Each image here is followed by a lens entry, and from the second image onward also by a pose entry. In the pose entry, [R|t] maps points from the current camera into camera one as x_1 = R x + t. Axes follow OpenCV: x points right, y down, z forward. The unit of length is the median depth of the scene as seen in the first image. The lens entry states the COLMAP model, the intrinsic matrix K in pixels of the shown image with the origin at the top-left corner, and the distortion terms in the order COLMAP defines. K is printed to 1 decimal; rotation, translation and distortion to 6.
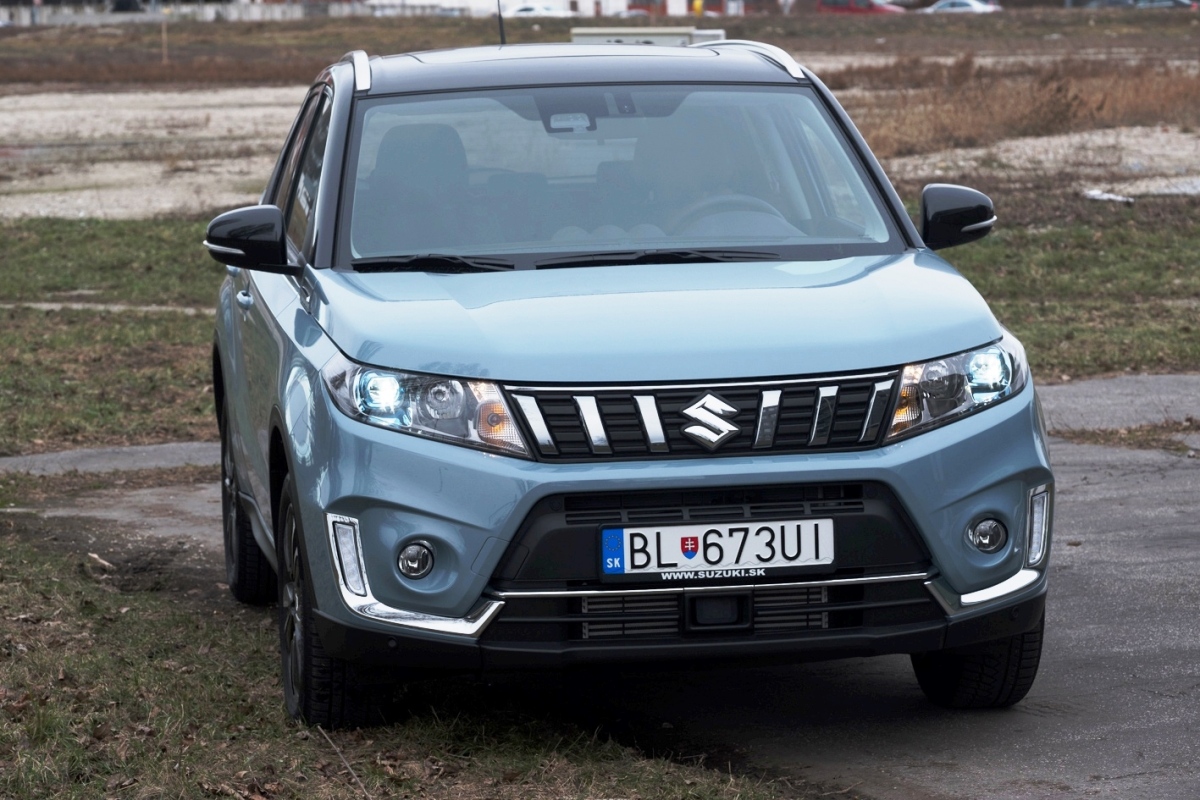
lens RADIAL K [[3686.5, 0, 596.0], [0, 3686.5, 401.1], [0, 0, 1]] dist [0.077570, 0.000000]
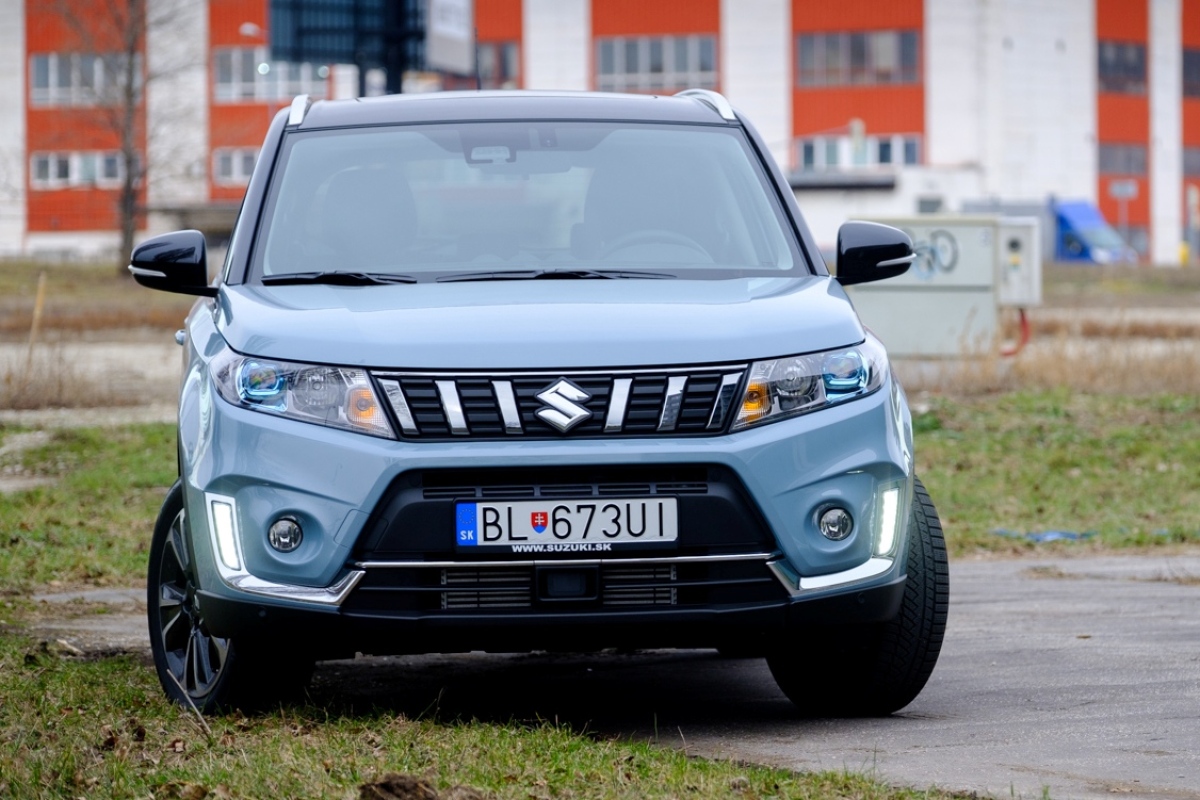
lens RADIAL K [[4803.4, 0, 605.2], [0, 4803.4, 405.4], [0, 0, 1]] dist [0.916041, 0.000000]
pose [[0.997516, 0.008802, -0.069883, 0.139597], [-0.013607, 0.997553, -0.068578, 0.099951], [0.069108, 0.069358, 0.995195, -0.378778]]
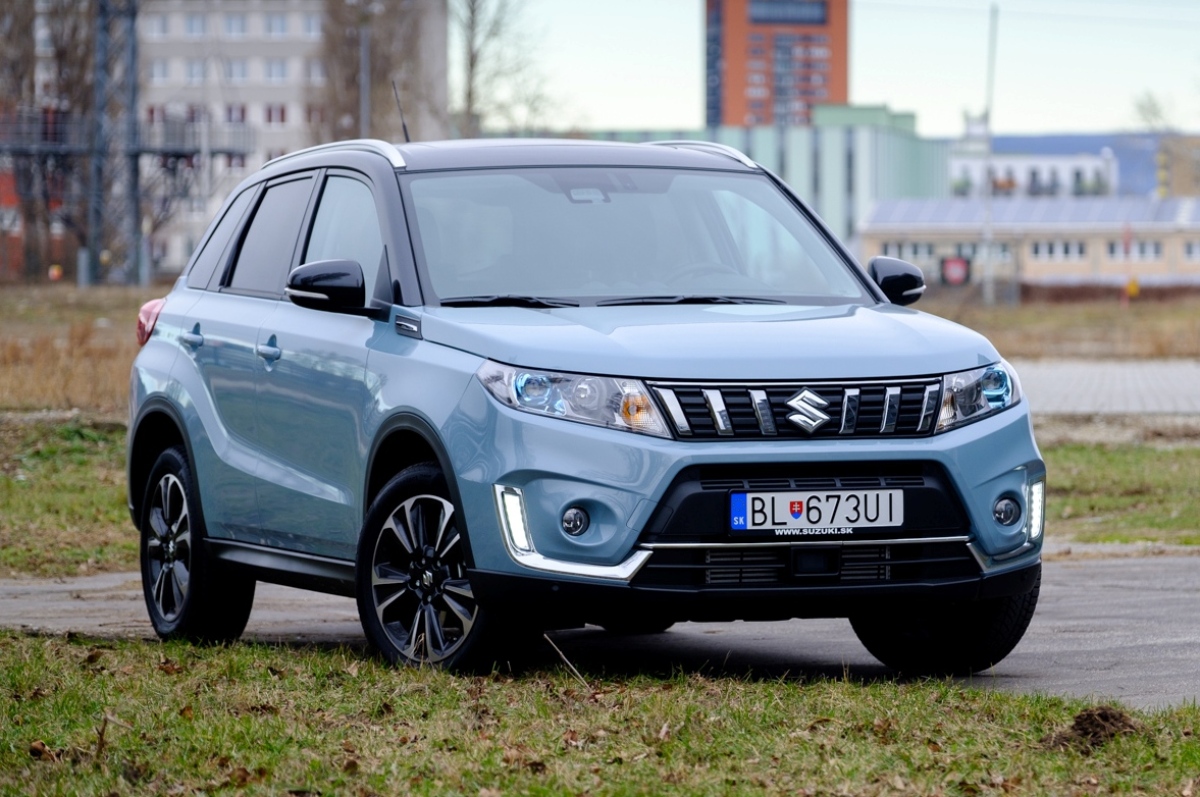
lens RADIAL K [[4601.9, 0, 605.2], [0, 4601.9, 400.5], [0, 0, 1]] dist [0.544424, 0.000000]
pose [[0.979162, 0.014236, 0.202583, -0.353560], [0.001261, 0.997095, -0.076161, 0.120893], [-0.203078, 0.074829, 0.976299, -0.518510]]
